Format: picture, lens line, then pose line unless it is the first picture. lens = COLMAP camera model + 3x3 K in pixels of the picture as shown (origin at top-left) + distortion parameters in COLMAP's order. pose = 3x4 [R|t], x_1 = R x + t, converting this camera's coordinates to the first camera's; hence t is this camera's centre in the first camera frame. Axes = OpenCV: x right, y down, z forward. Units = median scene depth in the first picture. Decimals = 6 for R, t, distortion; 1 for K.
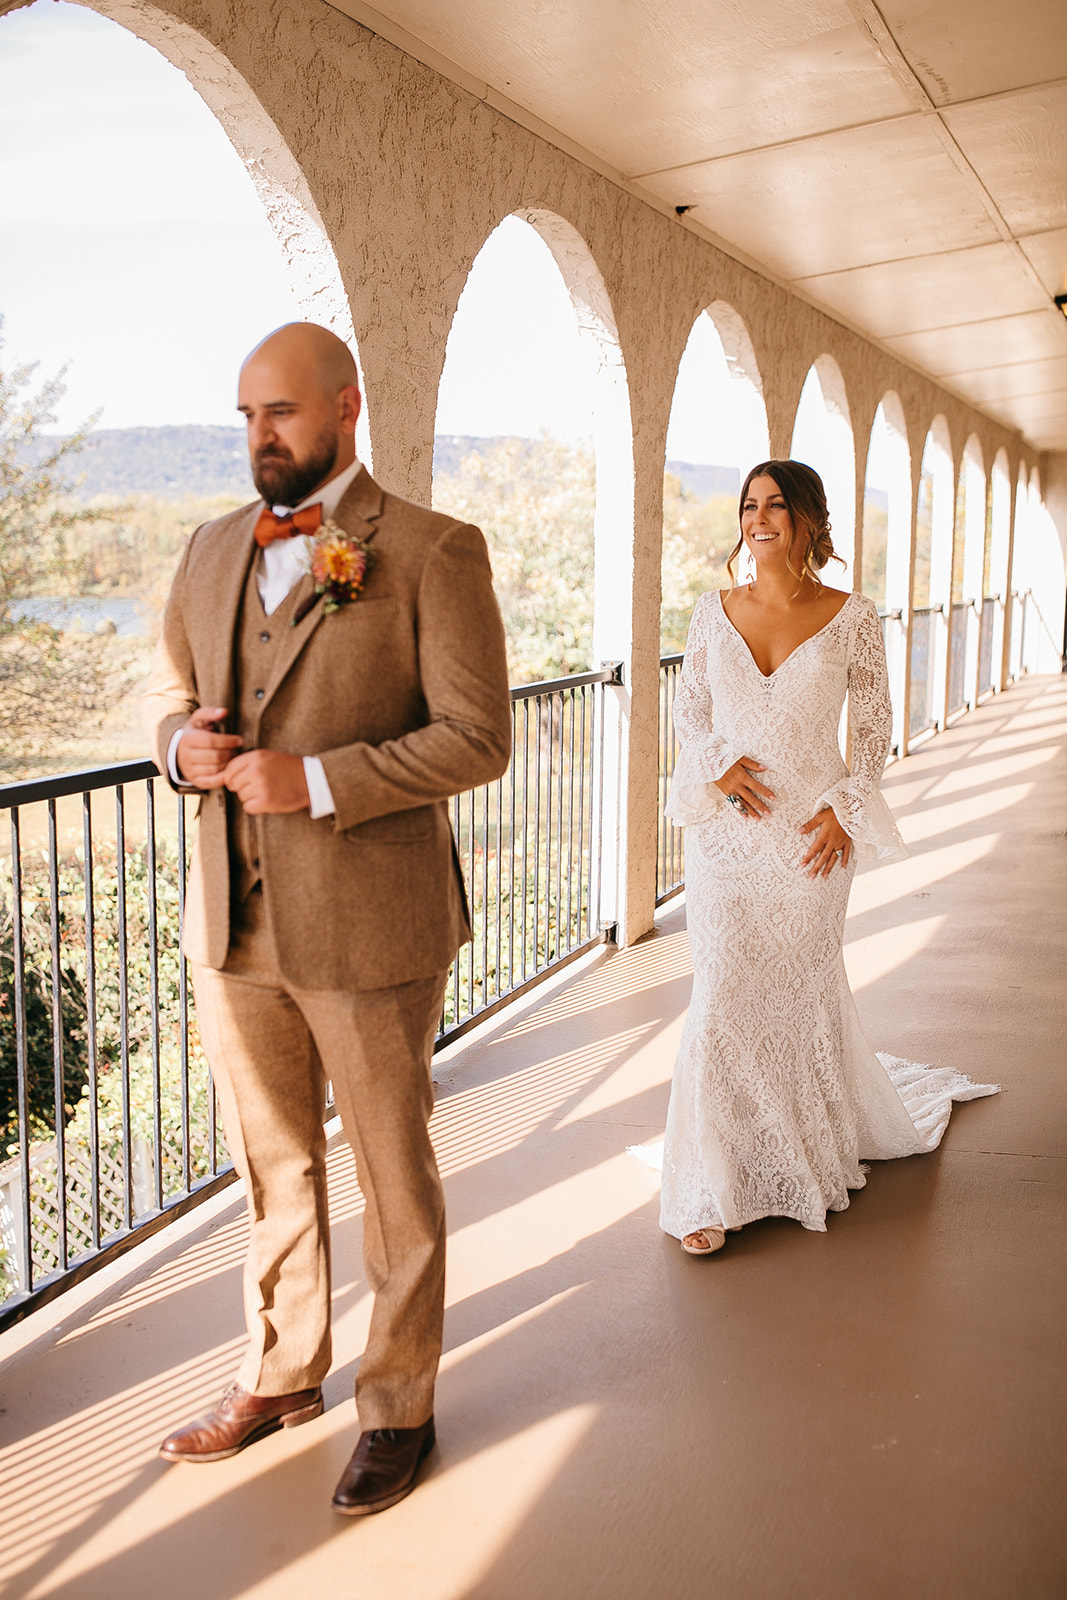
lens RADIAL K [[1701.2, 0, 533.5], [0, 1701.2, 800.0], [0, 0, 1]] dist [-0.000613, -0.016102]
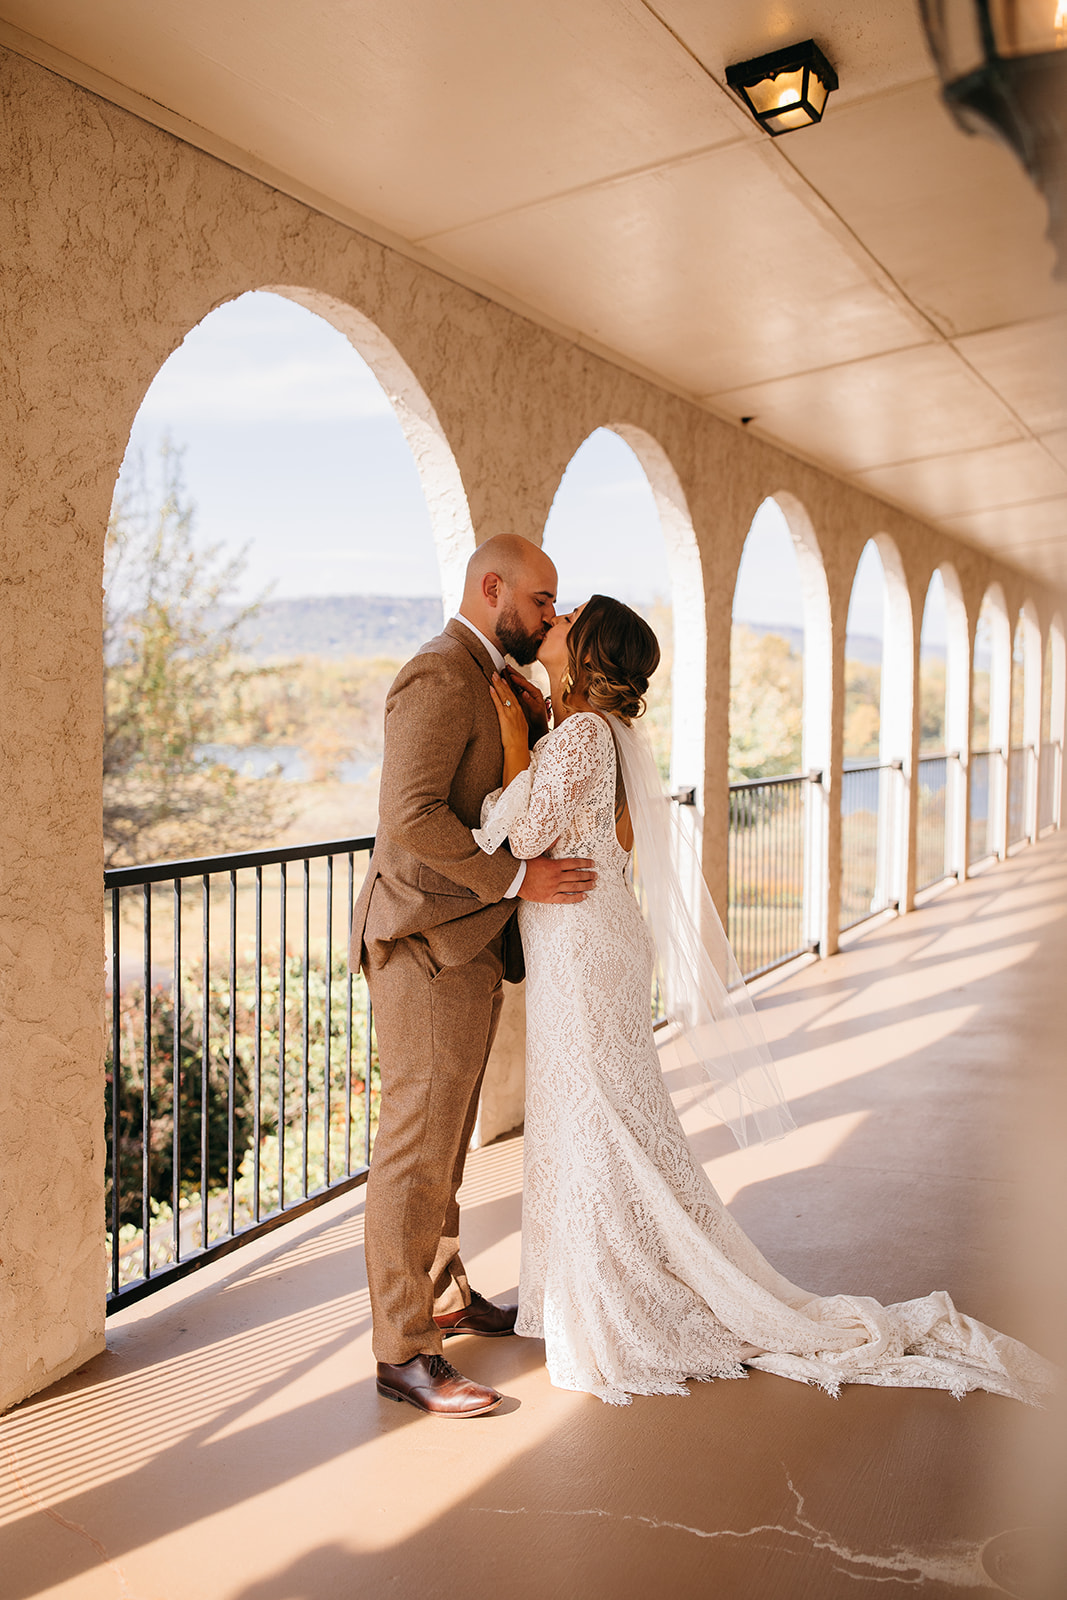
lens RADIAL K [[1587.7, 0, 533.5], [0, 1587.7, 800.0], [0, 0, 1]] dist [-0.002878, 0.009280]
pose [[0.996532, 0.006547, -0.082947, 0.029980], [-0.013799, 0.996099, -0.087153, 0.027372], [0.082053, 0.087996, 0.992736, -0.122582]]
